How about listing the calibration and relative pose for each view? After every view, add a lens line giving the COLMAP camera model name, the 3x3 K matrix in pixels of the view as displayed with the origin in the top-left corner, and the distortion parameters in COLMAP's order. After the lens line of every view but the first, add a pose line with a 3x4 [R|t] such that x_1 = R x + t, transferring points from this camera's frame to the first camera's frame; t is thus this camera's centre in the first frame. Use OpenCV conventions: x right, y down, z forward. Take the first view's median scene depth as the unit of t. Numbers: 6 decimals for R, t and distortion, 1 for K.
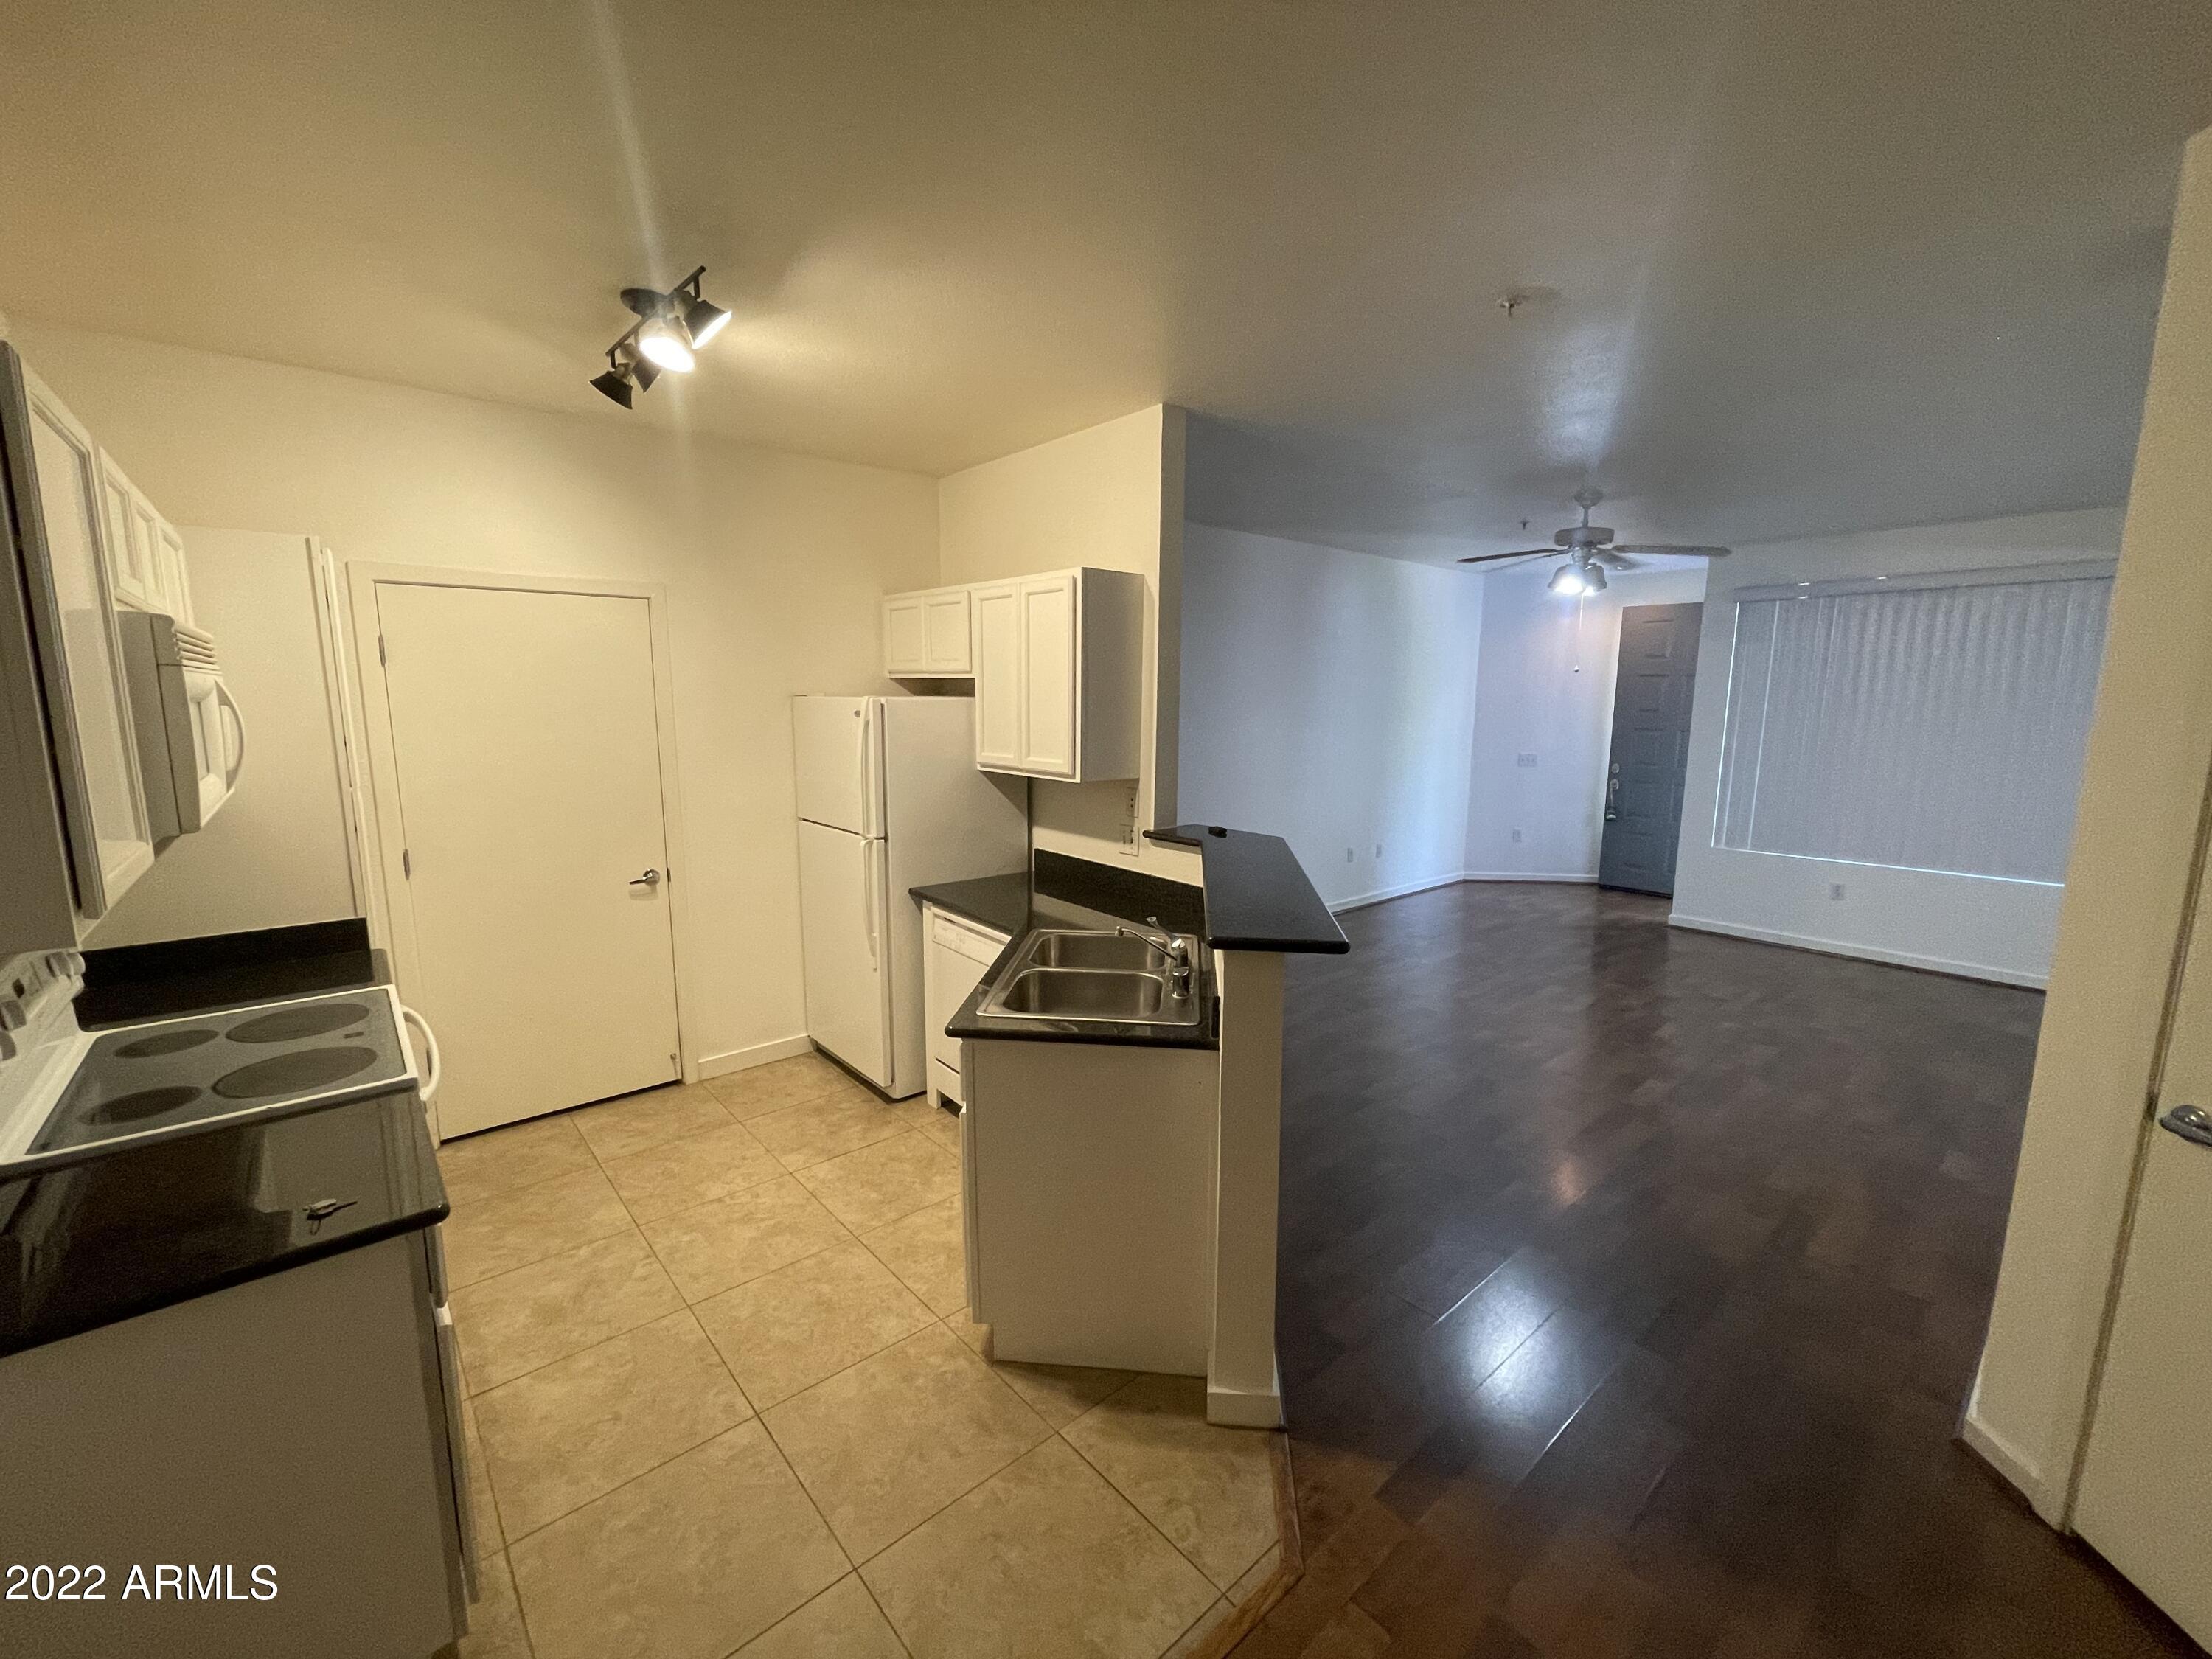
lens RADIAL K [[904.5, 0, 1095.0], [0, 904.5, 828.1], [0, 0, 1]] dist [0.000716, 0.001079]
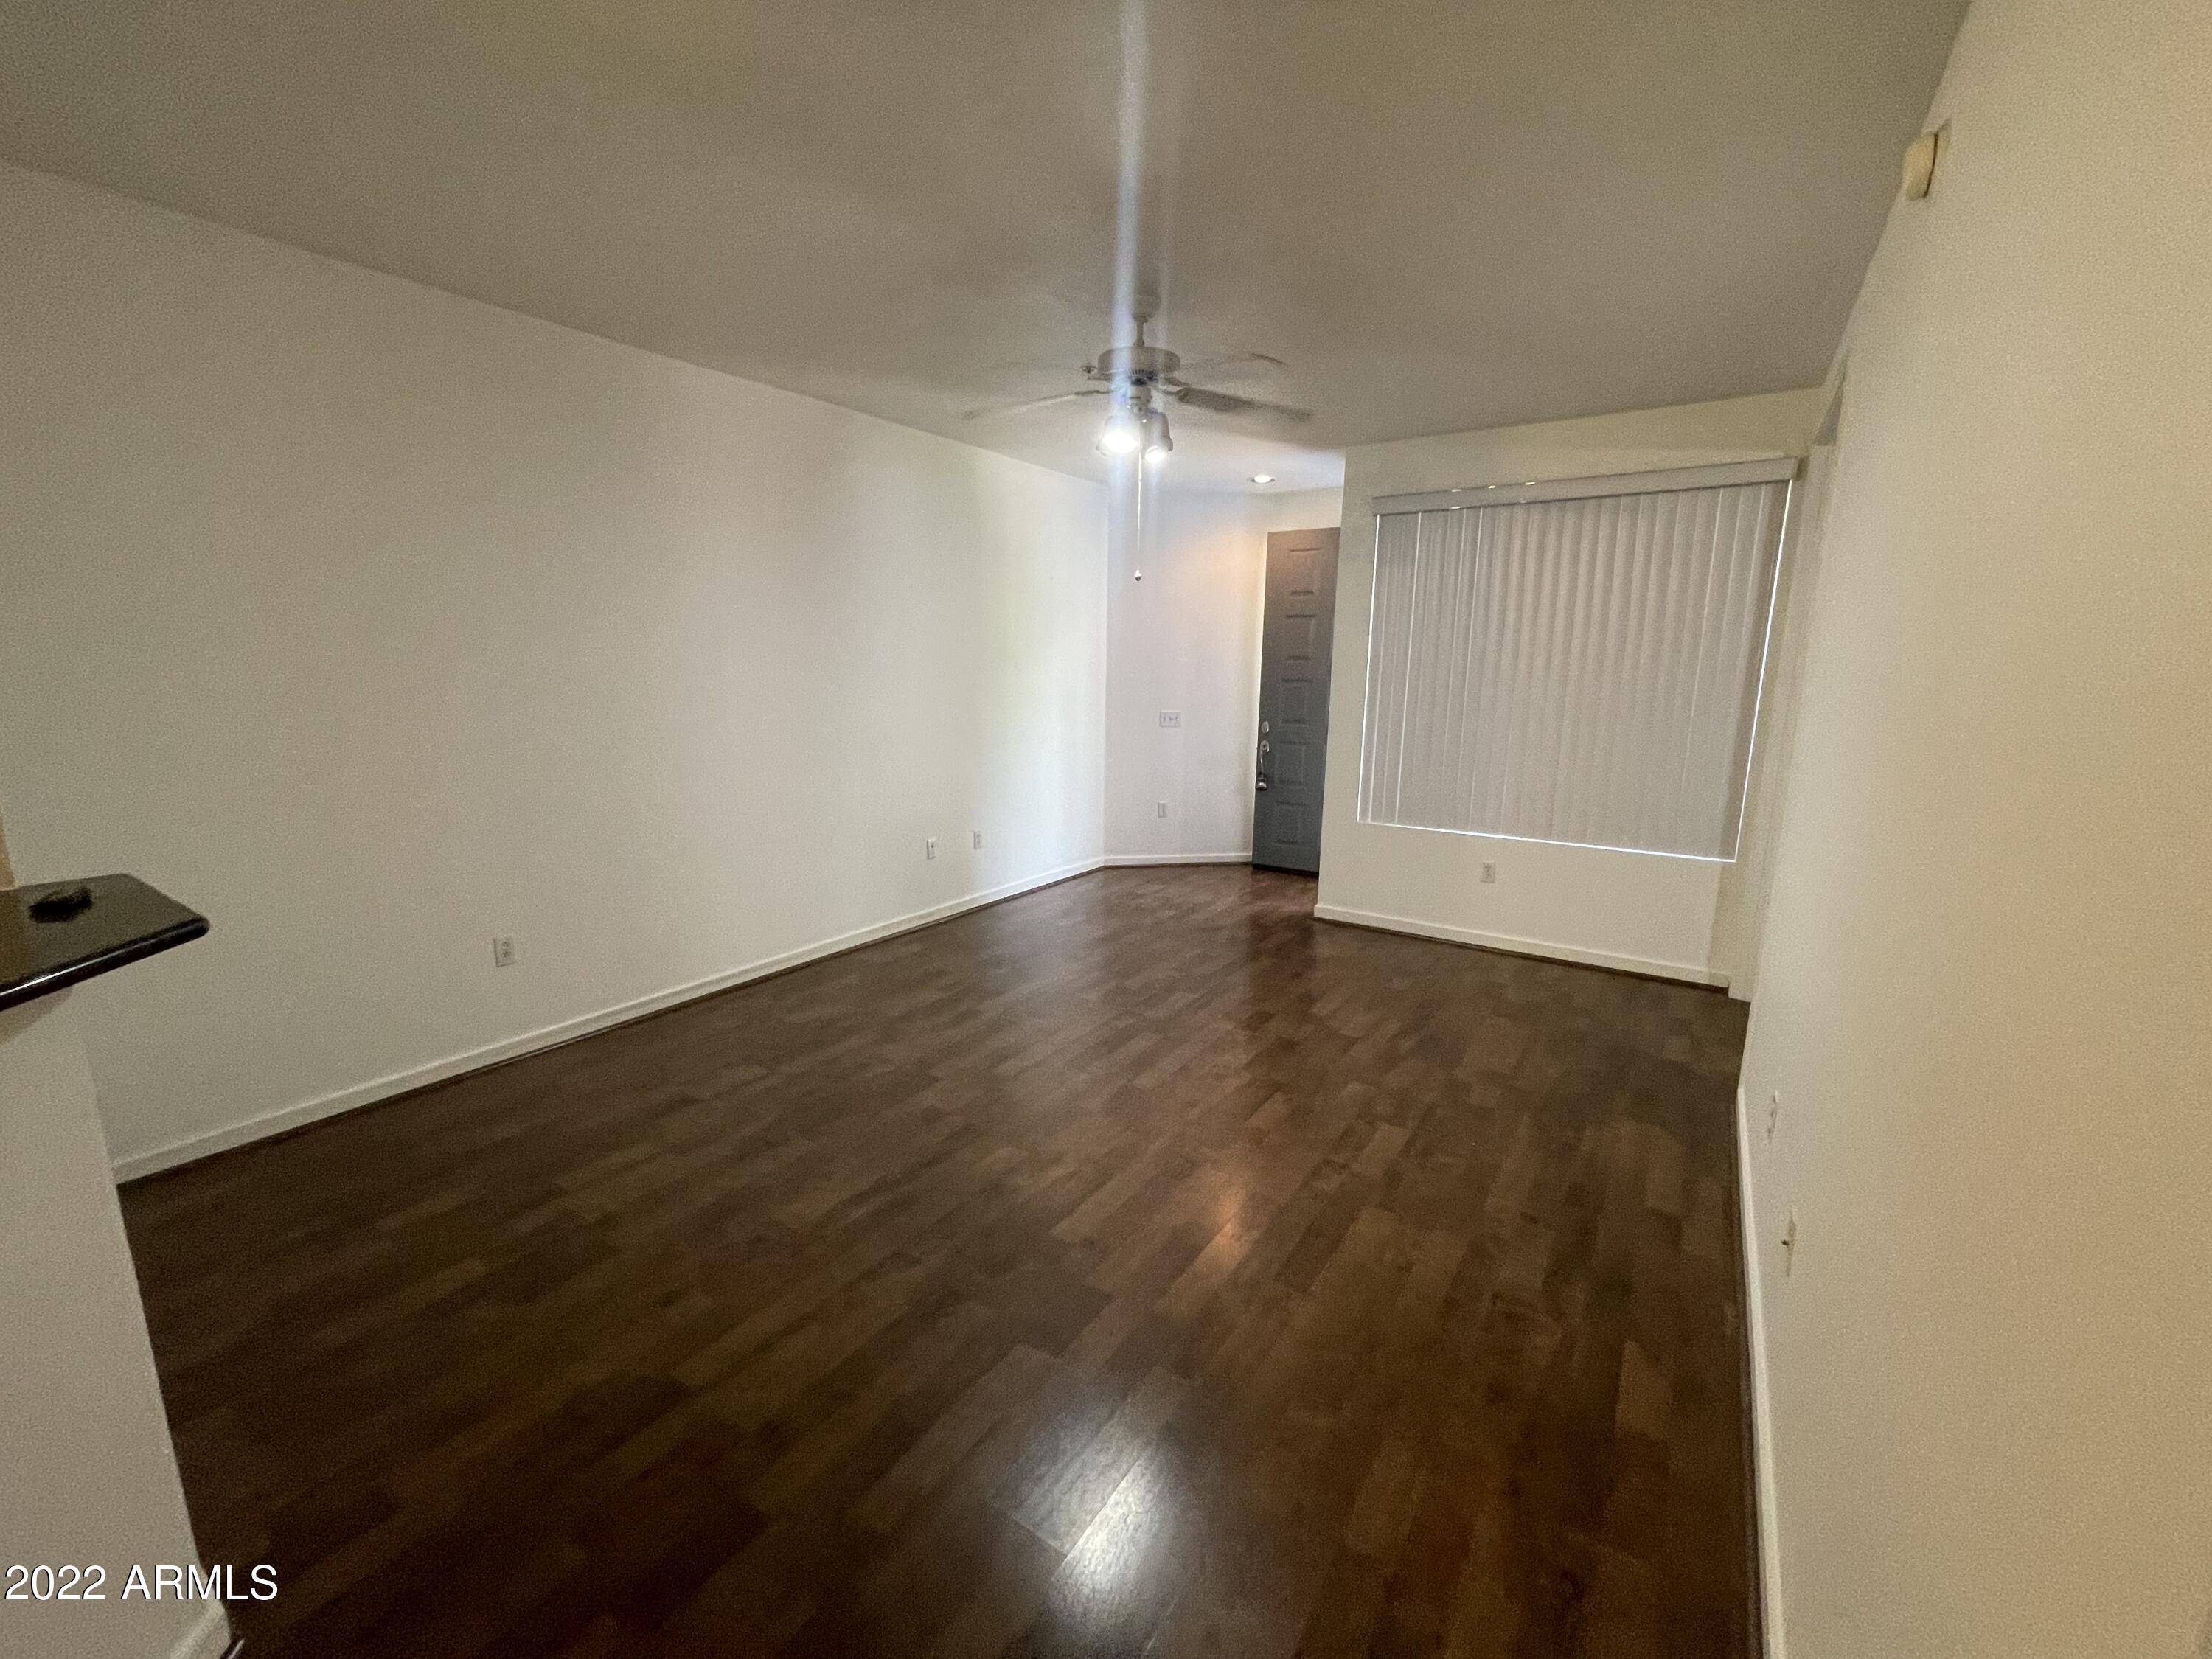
lens RADIAL K [[904.5, 0, 1092.5], [0, 904.5, 833.0], [0, 0, 1]] dist [0.000716, 0.001079]
pose [[0.965274, -0.045435, 0.257259, 0.432622], [0.034434, 0.998296, 0.047110, -0.027678], [-0.258961, -0.036615, 0.965193, 0.493719]]
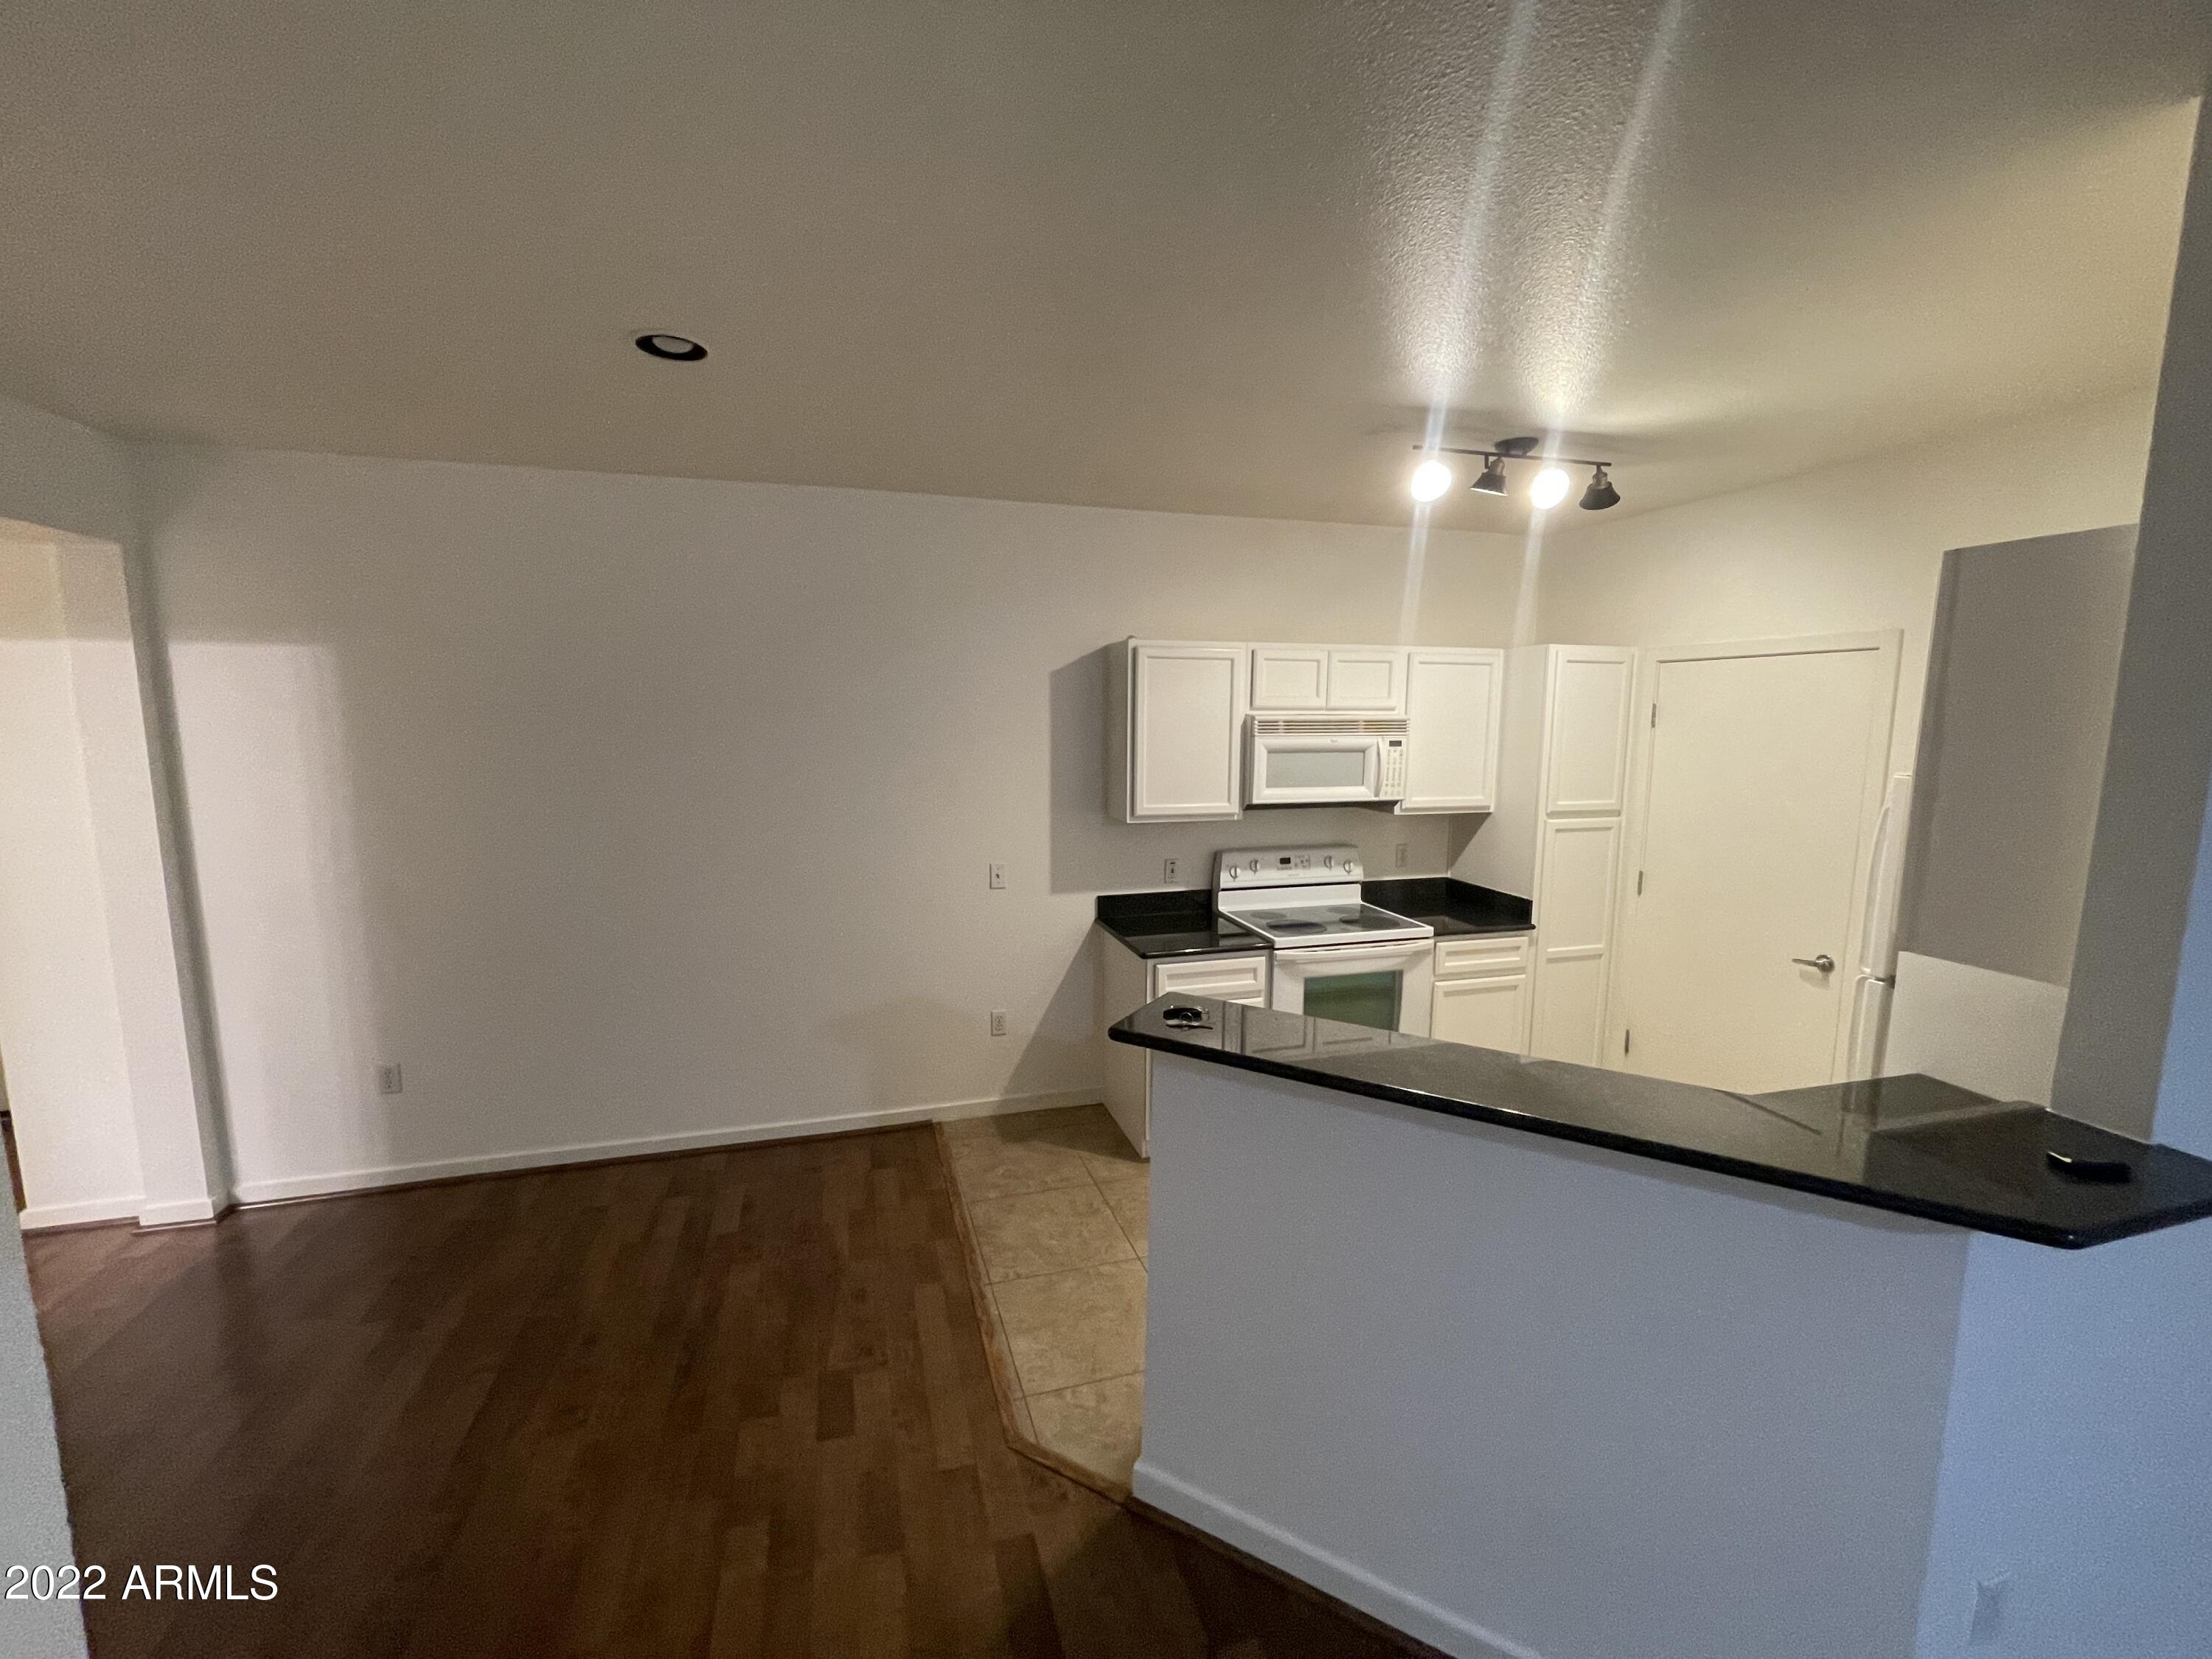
lens RADIAL K [[904.5, 0, 1089.9], [0, 904.5, 823.5], [0, 0, 1]] dist [0.000716, 0.001079]
pose [[-0.417581, 0.105175, -0.902532, 0.620251], [-0.140594, 0.973837, 0.178534, -0.141903], [0.897697, 0.201442, -0.391869, 0.709195]]
